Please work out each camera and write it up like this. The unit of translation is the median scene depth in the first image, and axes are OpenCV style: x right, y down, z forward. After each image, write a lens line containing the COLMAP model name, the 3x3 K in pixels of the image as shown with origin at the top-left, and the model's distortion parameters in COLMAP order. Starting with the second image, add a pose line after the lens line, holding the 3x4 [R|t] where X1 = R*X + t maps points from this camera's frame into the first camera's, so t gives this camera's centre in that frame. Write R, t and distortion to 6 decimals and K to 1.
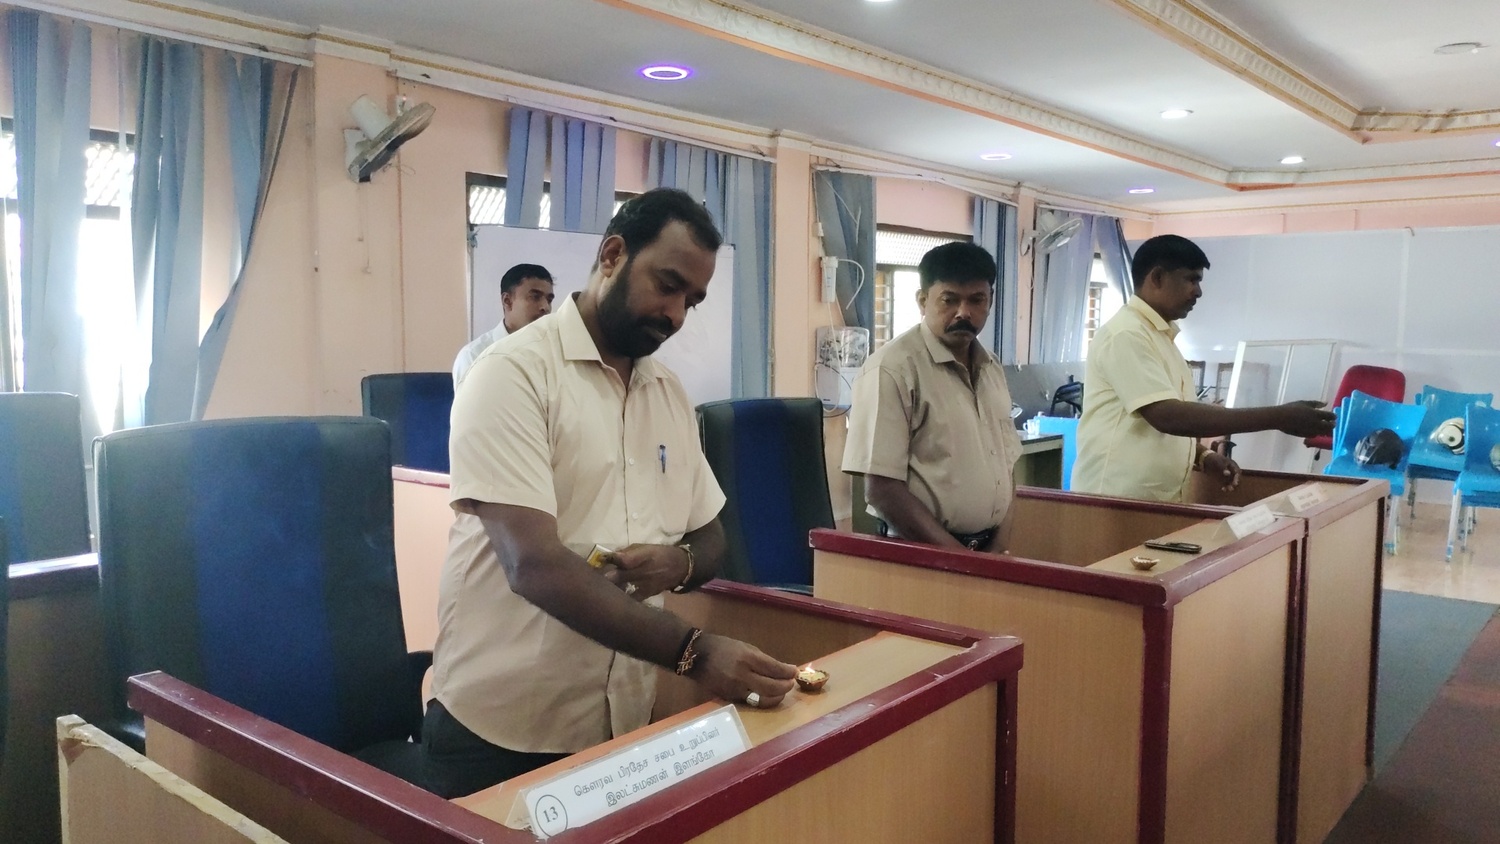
lens RADIAL K [[1122.2, 0, 744.5], [0, 1122.2, 419.4], [0, 0, 1]] dist [0.046162, -0.060366]
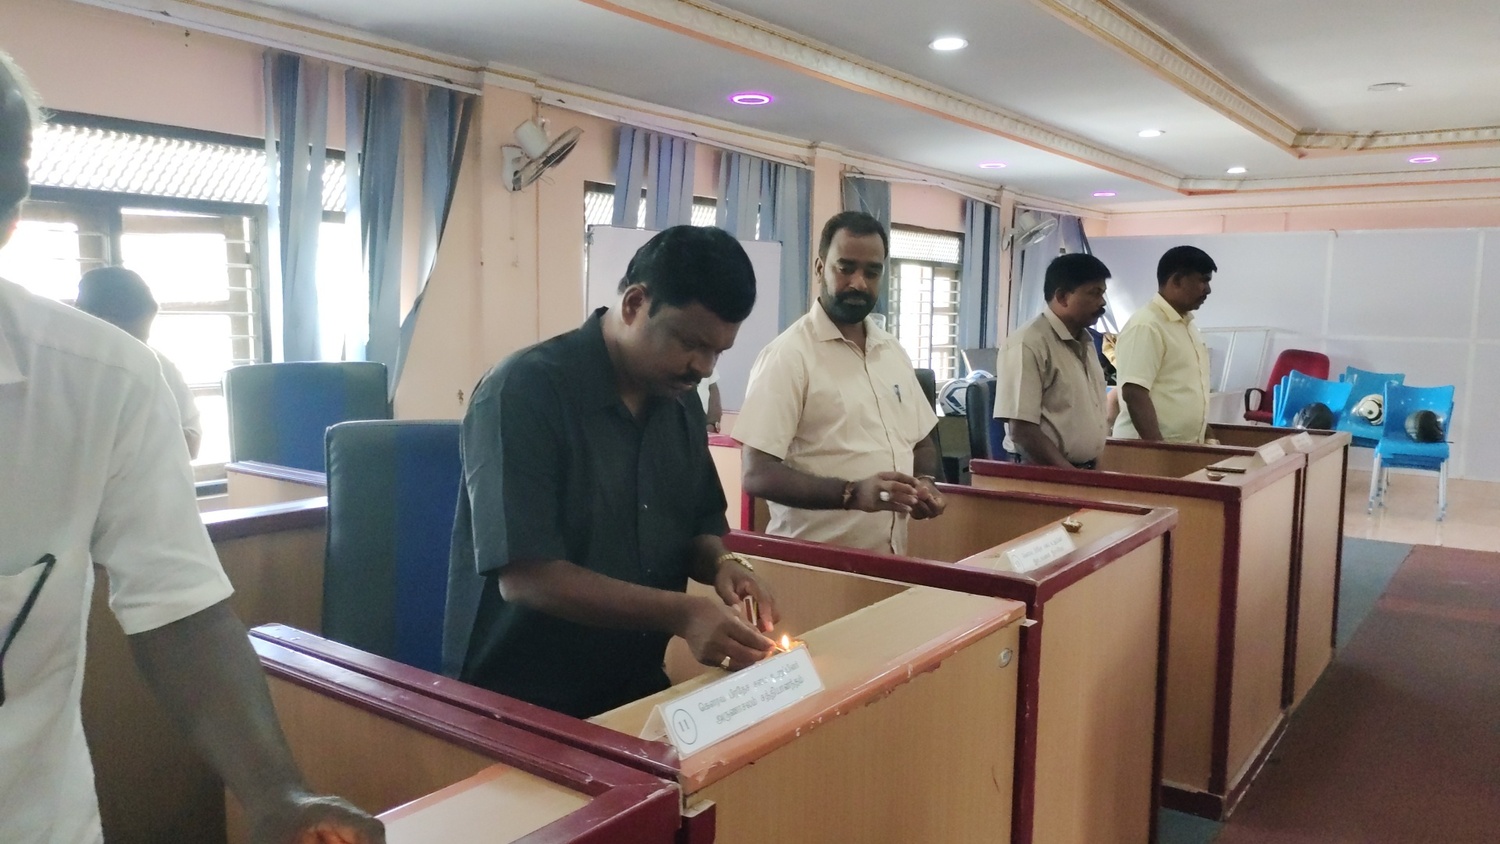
lens RADIAL K [[1115.0, 0, 744.4], [0, 1115.0, 419.9], [0, 0, 1]] dist [0.048409, -0.059615]
pose [[0.997731, 0.000884, 0.067326, -0.118805], [-0.001908, 0.999883, 0.015158, 0.010165], [-0.067305, -0.015252, 0.997616, -0.140618]]
